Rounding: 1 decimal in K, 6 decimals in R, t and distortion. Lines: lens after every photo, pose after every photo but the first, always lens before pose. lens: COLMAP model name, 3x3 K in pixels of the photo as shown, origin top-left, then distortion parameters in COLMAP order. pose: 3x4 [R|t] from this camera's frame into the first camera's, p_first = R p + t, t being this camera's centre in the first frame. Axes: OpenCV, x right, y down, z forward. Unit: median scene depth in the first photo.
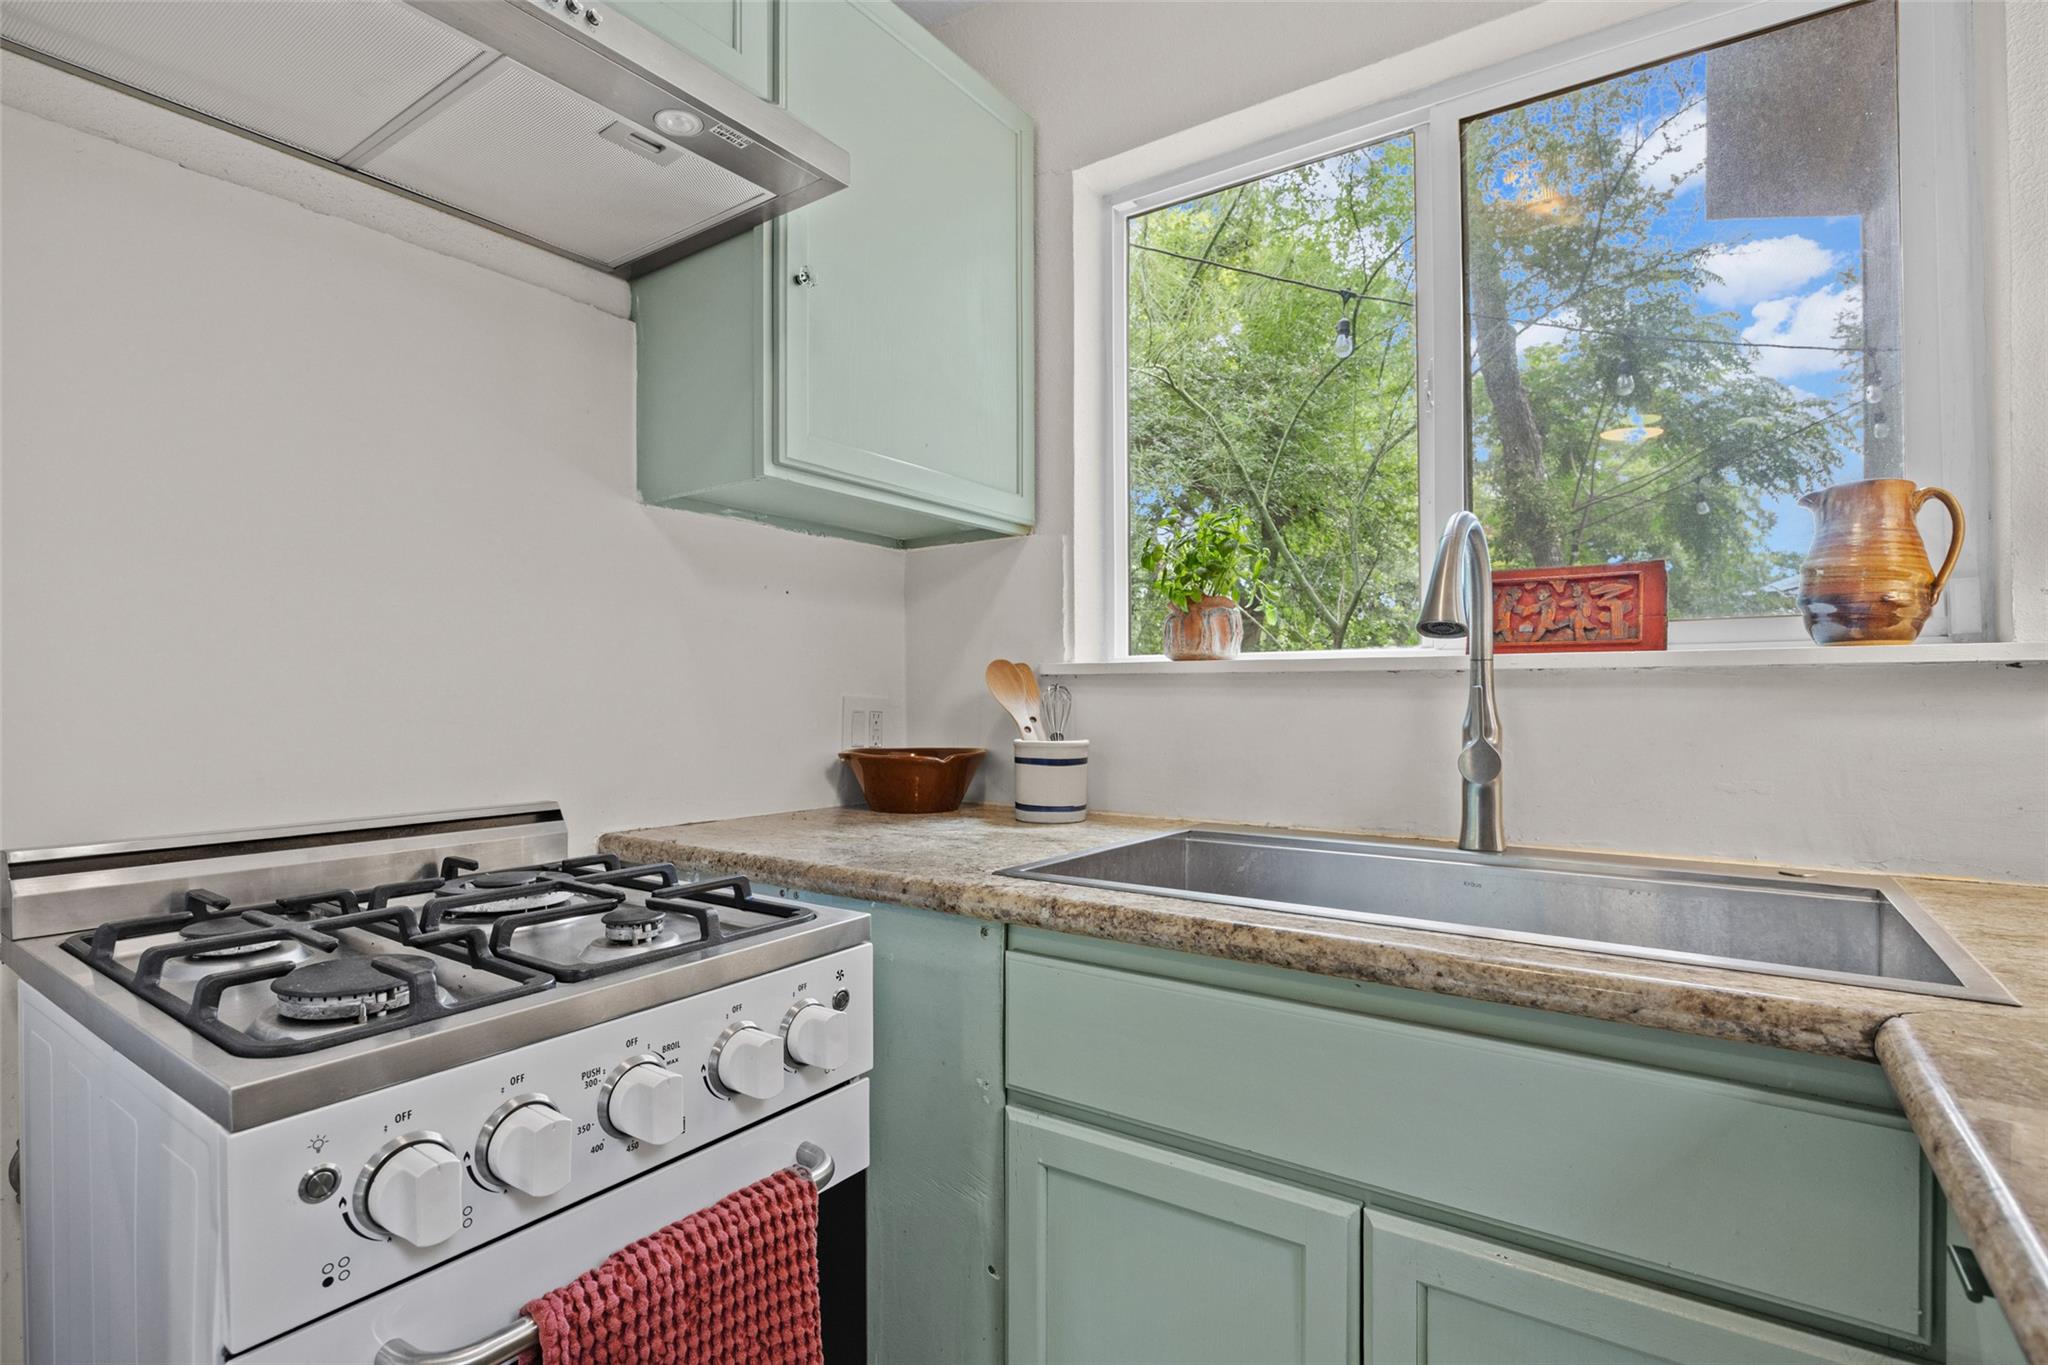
lens RADIAL K [[1011.3, 0, 1021.4], [0, 1011.3, 689.6], [0, 0, 1]] dist [-0.013817, 0.001724]
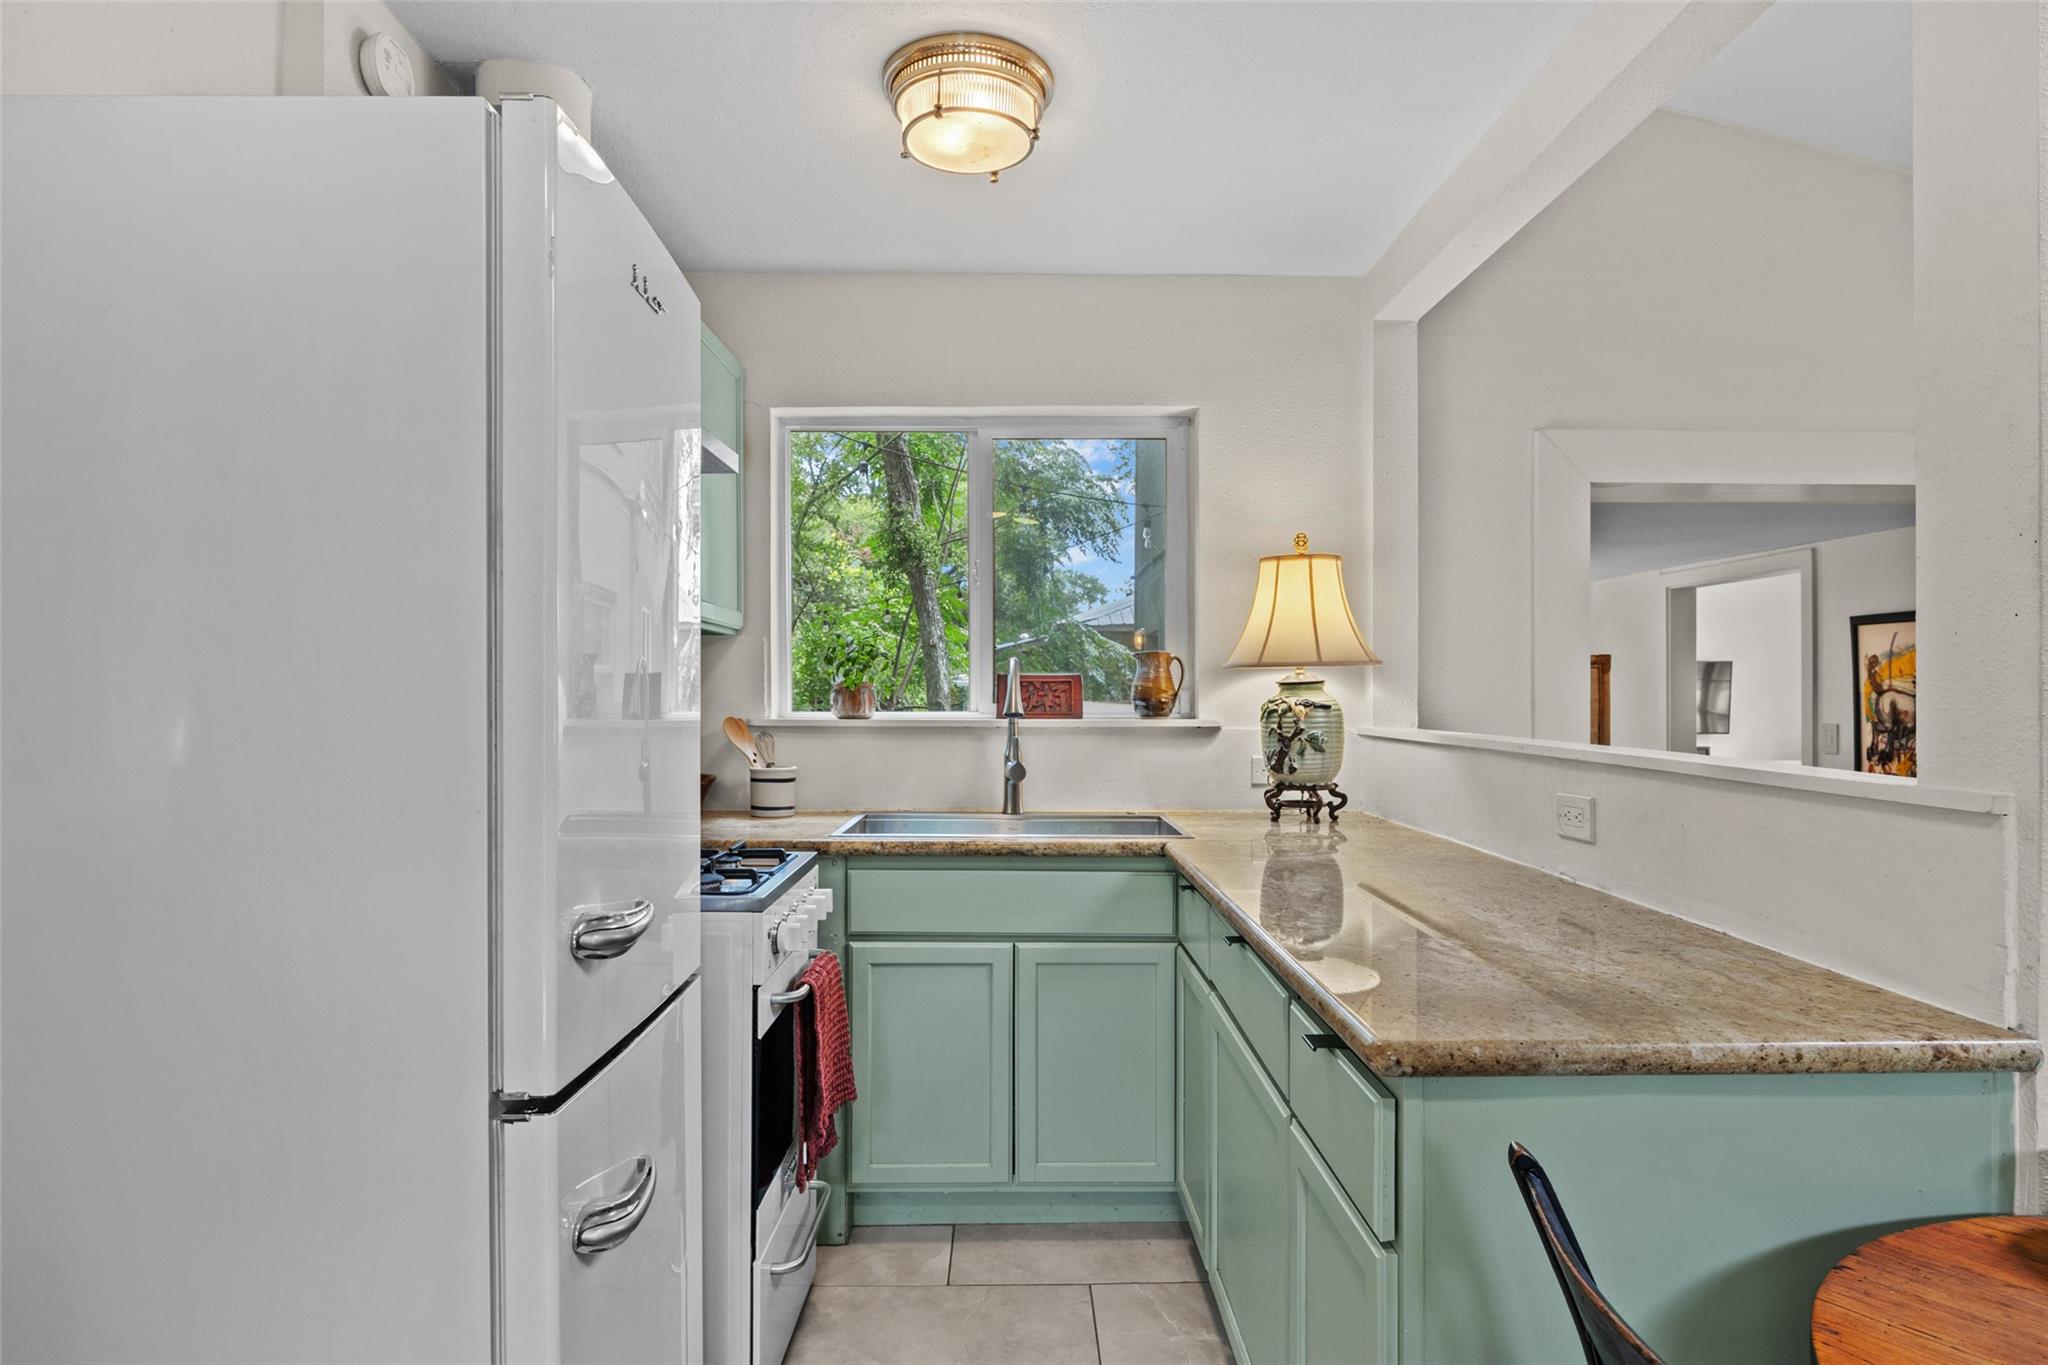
lens RADIAL K [[1118.6, 0, 1017.9], [0, 1118.6, 688.3], [0, 0, 1]] dist [0.001206, 0.000230]
pose [[0.823799, 0.005281, 0.566858, -0.945550], [-0.006514, 0.999979, 0.000151, -0.114146], [-0.566845, -0.003817, 0.823816, -1.023404]]
